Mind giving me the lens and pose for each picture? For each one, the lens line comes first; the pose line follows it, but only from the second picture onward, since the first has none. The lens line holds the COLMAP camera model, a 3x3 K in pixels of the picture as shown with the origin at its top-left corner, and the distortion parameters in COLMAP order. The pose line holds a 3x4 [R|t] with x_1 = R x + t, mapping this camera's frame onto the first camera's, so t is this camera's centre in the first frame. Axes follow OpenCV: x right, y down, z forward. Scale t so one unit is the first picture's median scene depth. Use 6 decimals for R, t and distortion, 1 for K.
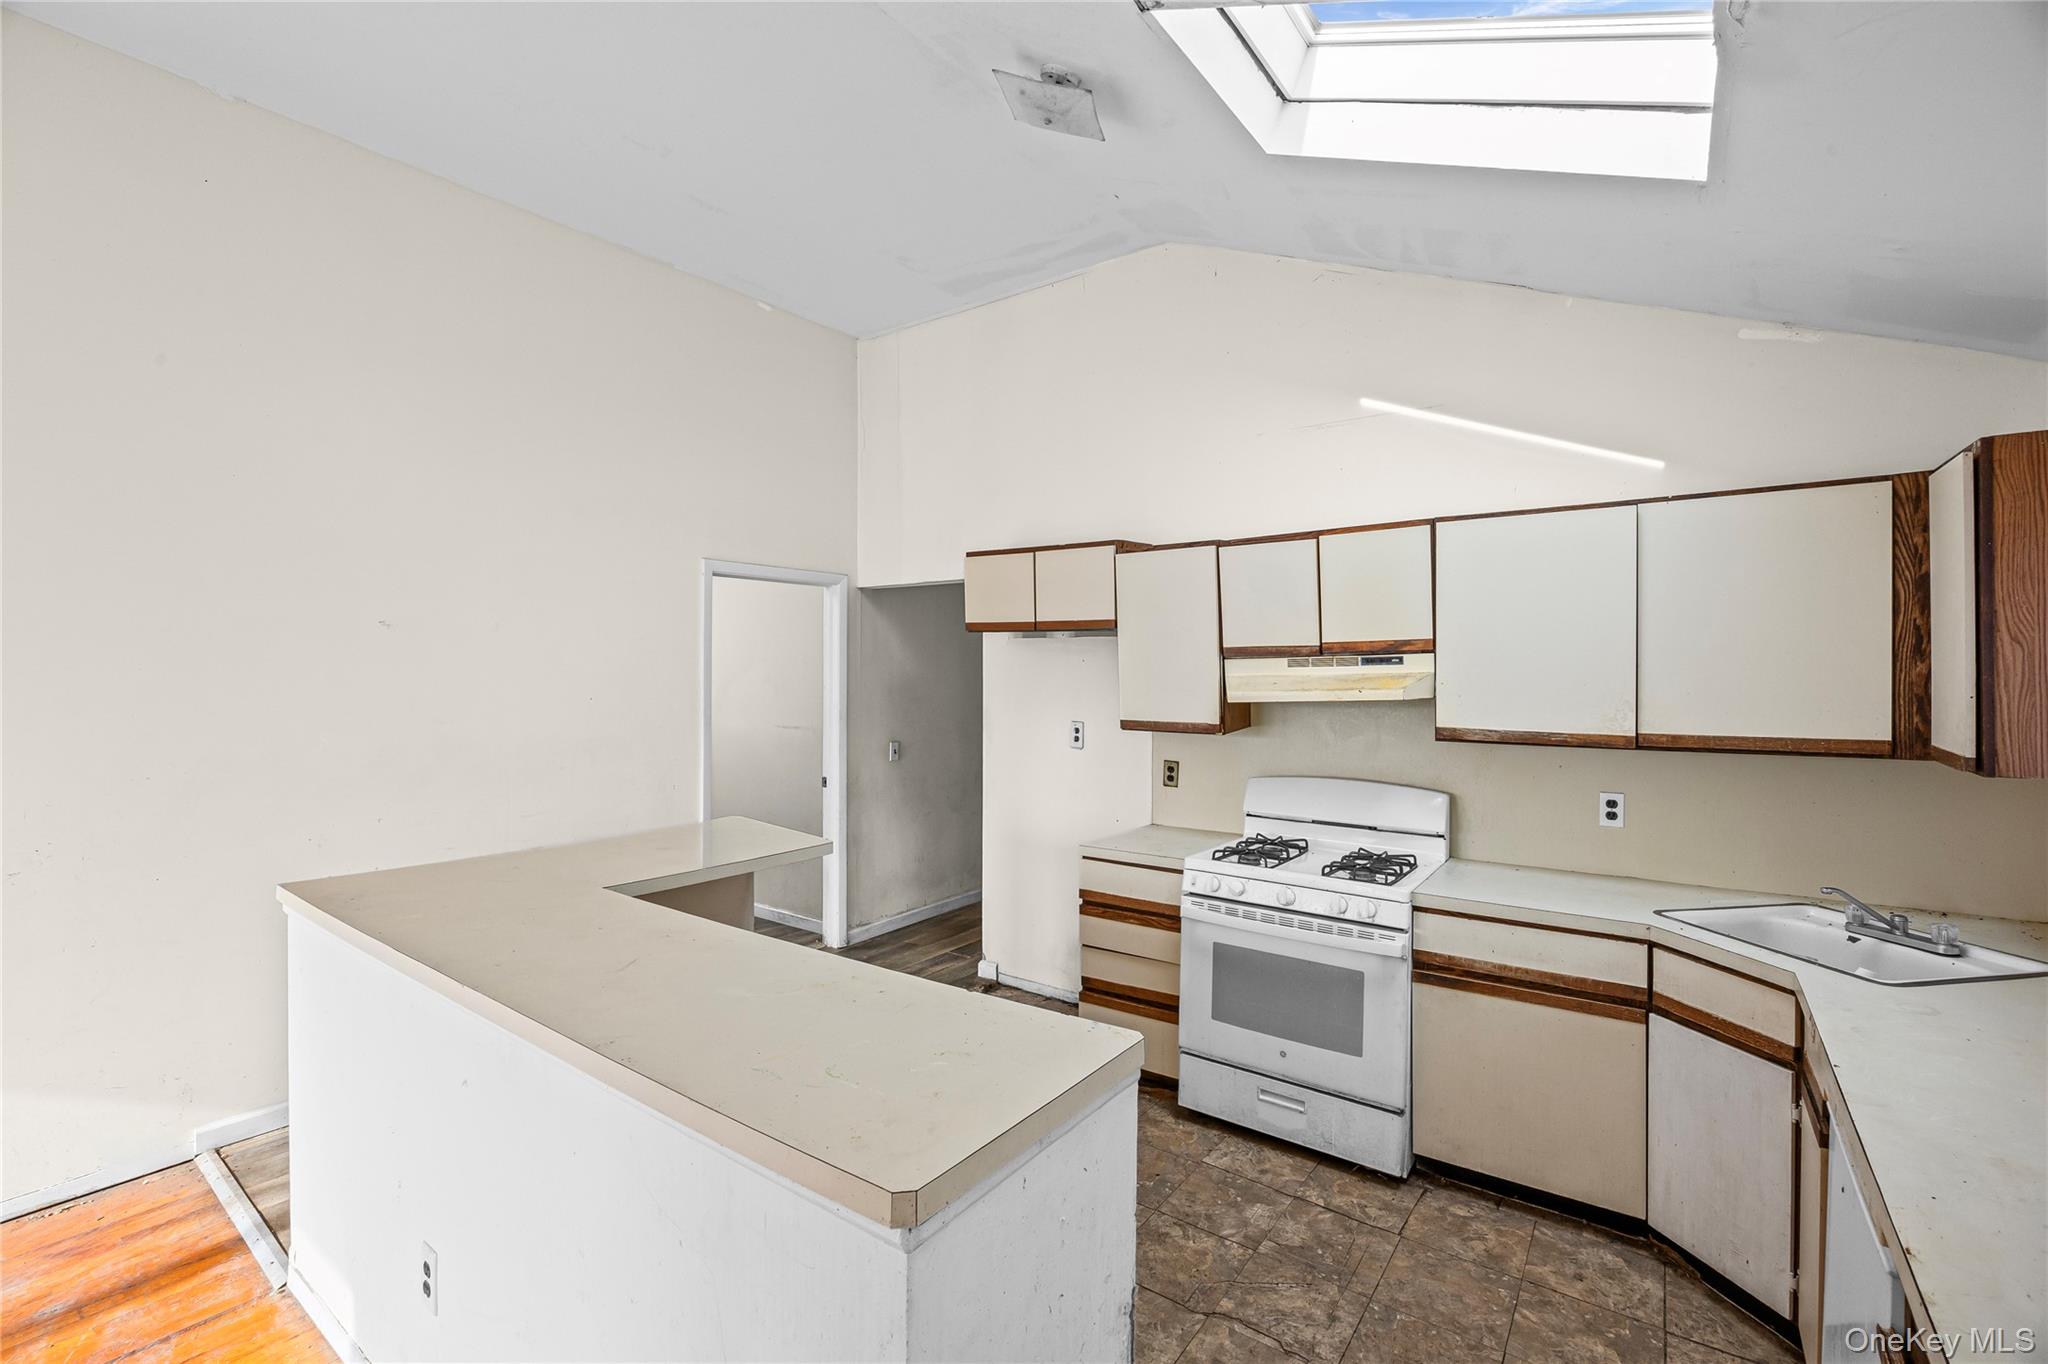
lens RADIAL K [[896.5, 0, 1025.1], [0, 896.5, 665.7], [0, 0, 1]] dist [-0.011895, -0.000158]
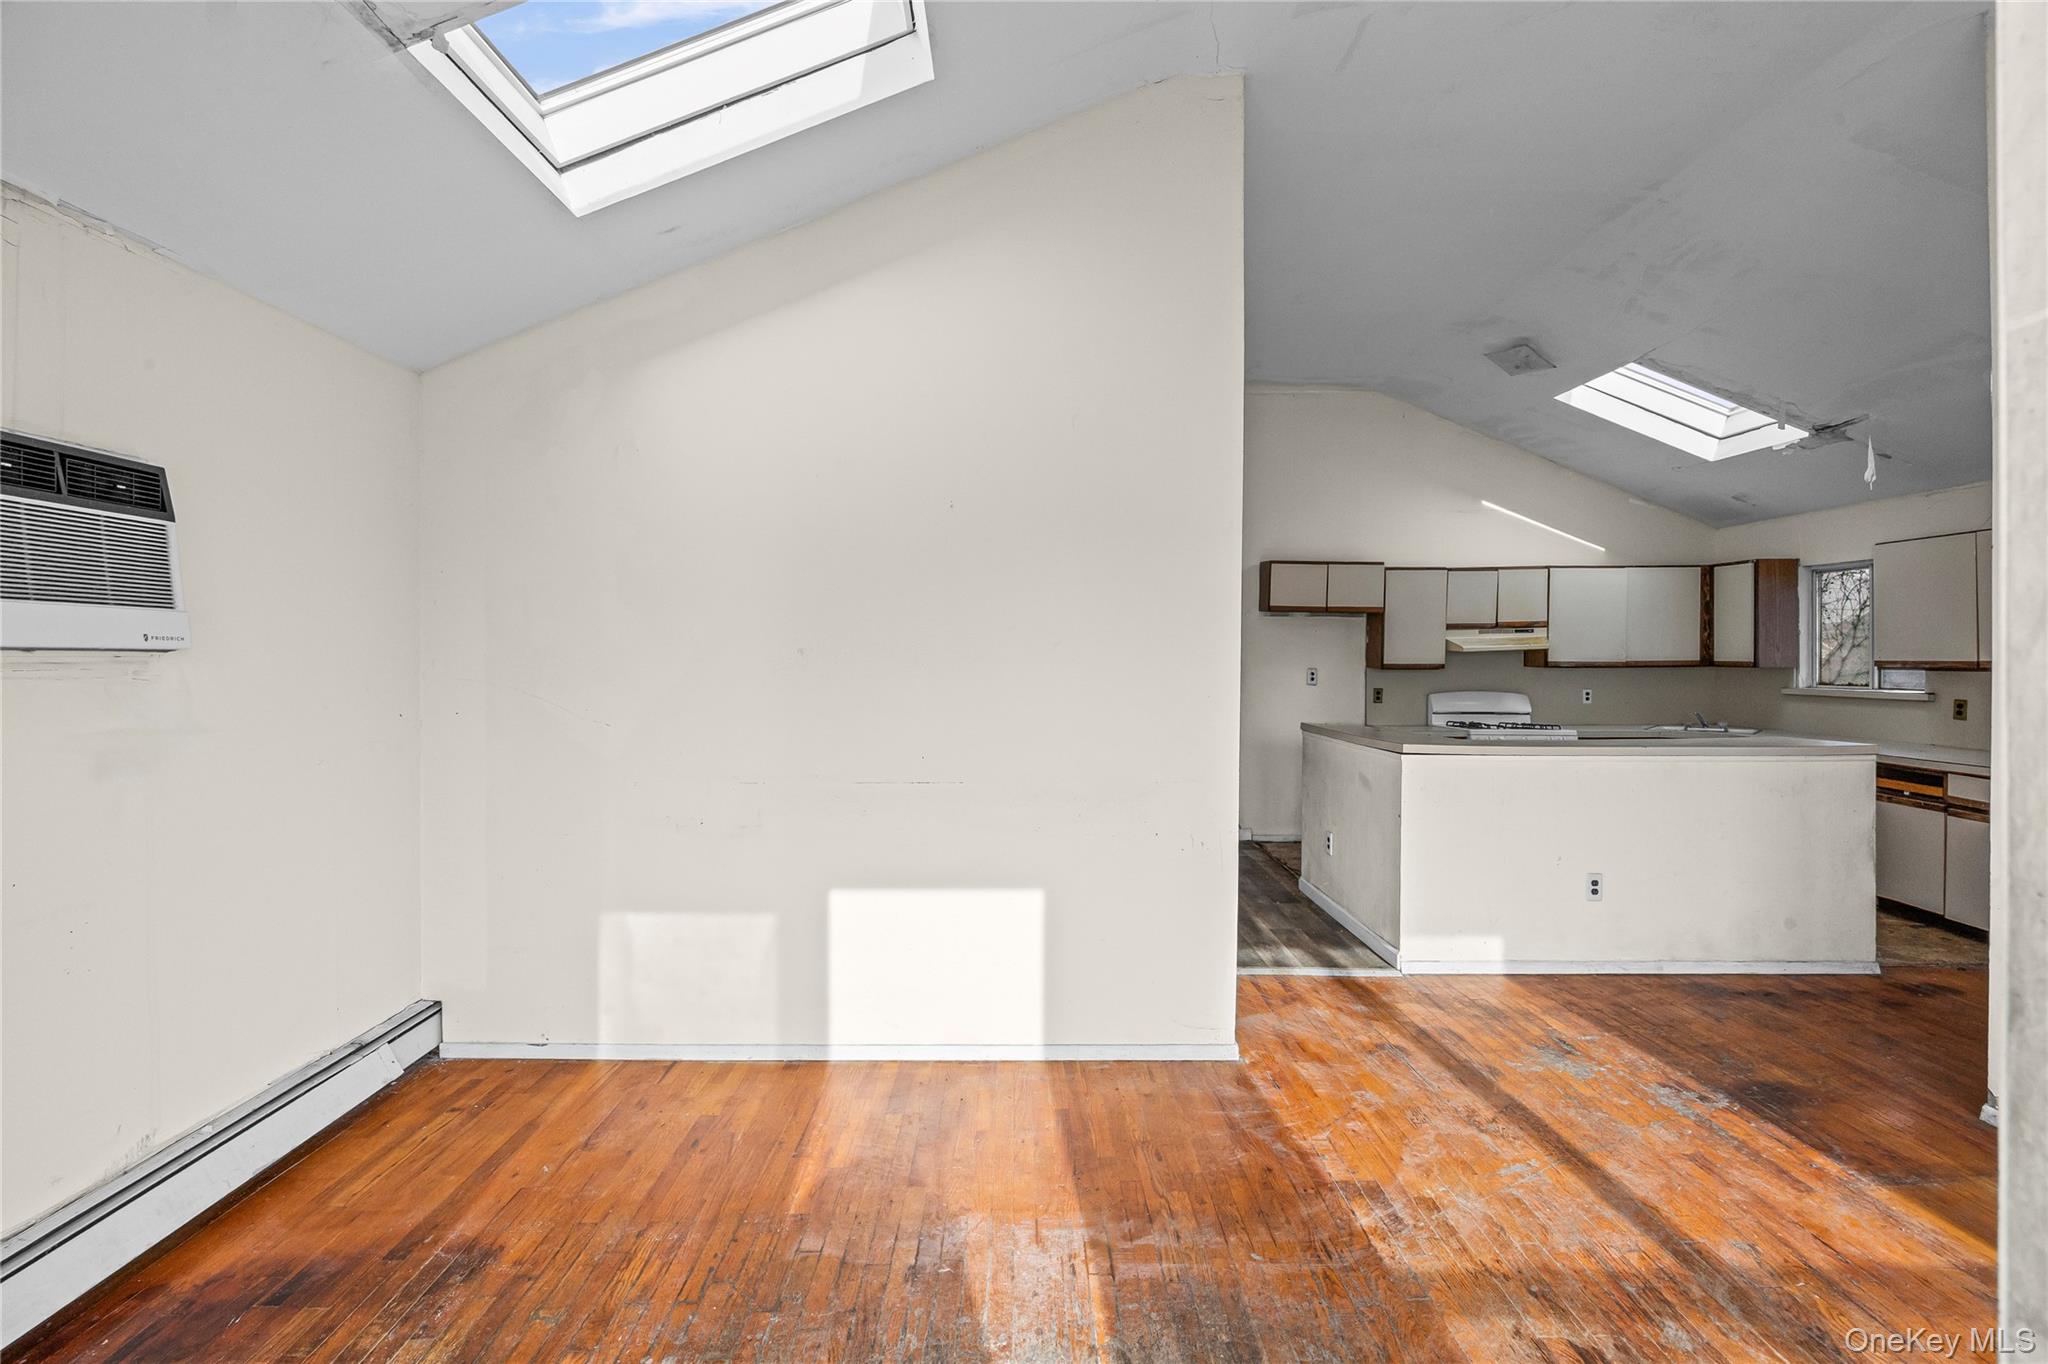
lens RADIAL K [[870.4, 0, 1017.9], [0, 870.4, 659.0], [0, 0, 1]] dist [-0.008531, -0.000018]
pose [[0.807037, -0.002094, 0.590497, -1.814987], [-0.000036, 0.999994, 0.003595, 0.054386], [-0.590501, -0.002923, 0.807032, 0.050674]]
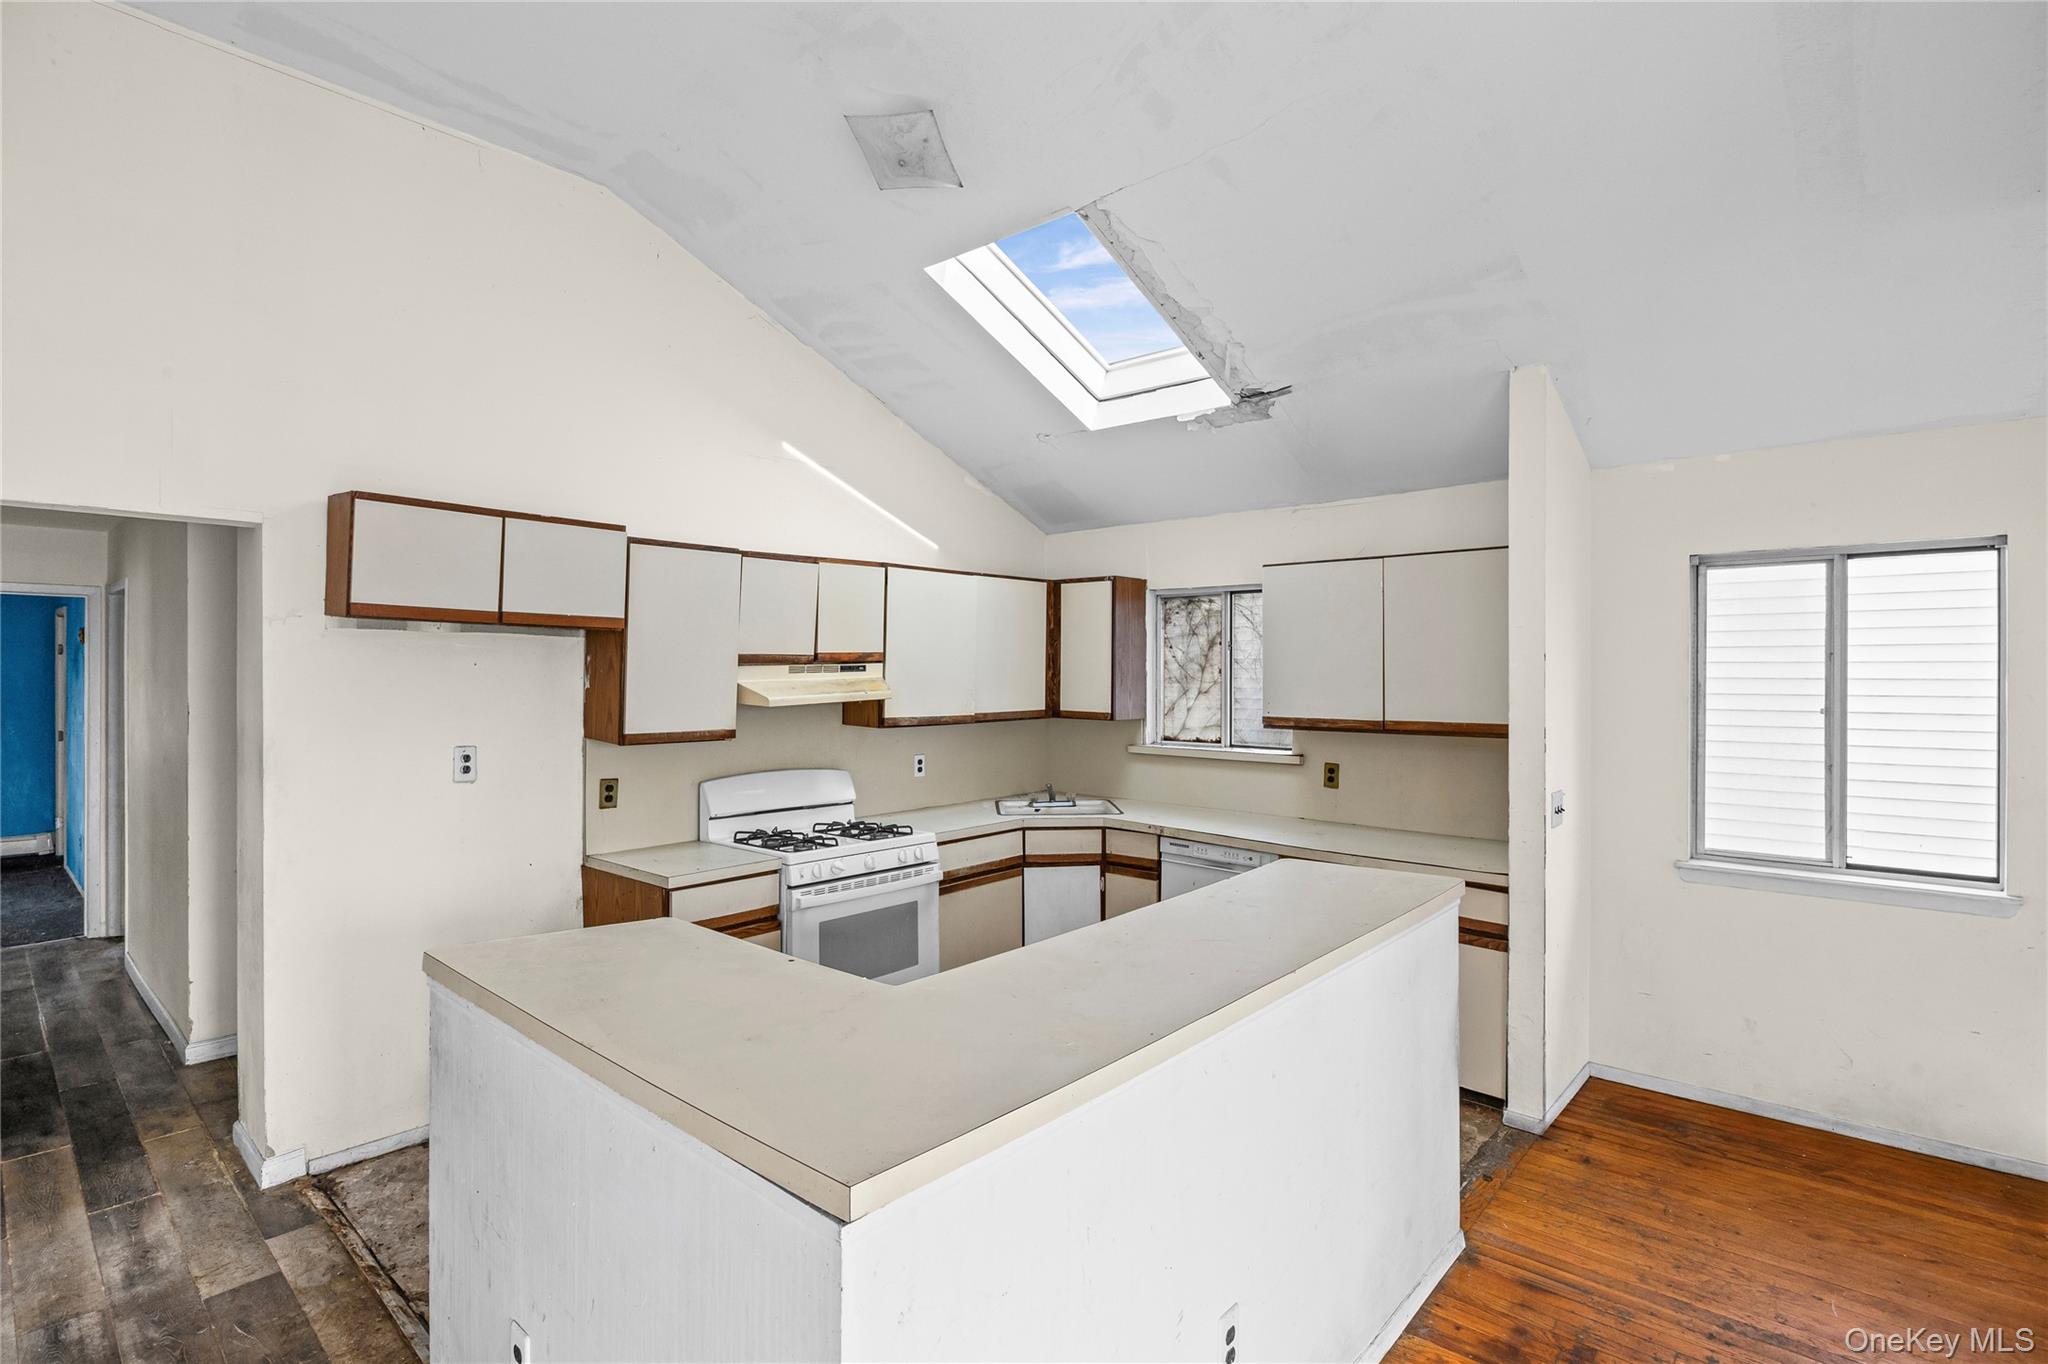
lens RADIAL K [[979.7, 0, 1024.0], [0, 979.7, 682.0], [0, 0, 1]] dist [0.000266, 0.000457]
pose [[0.089100, -0.010572, 0.995967, -0.977938], [-0.004756, 0.999928, 0.011040, -0.002814], [-0.996011, -0.005721, 0.089044, 0.647793]]
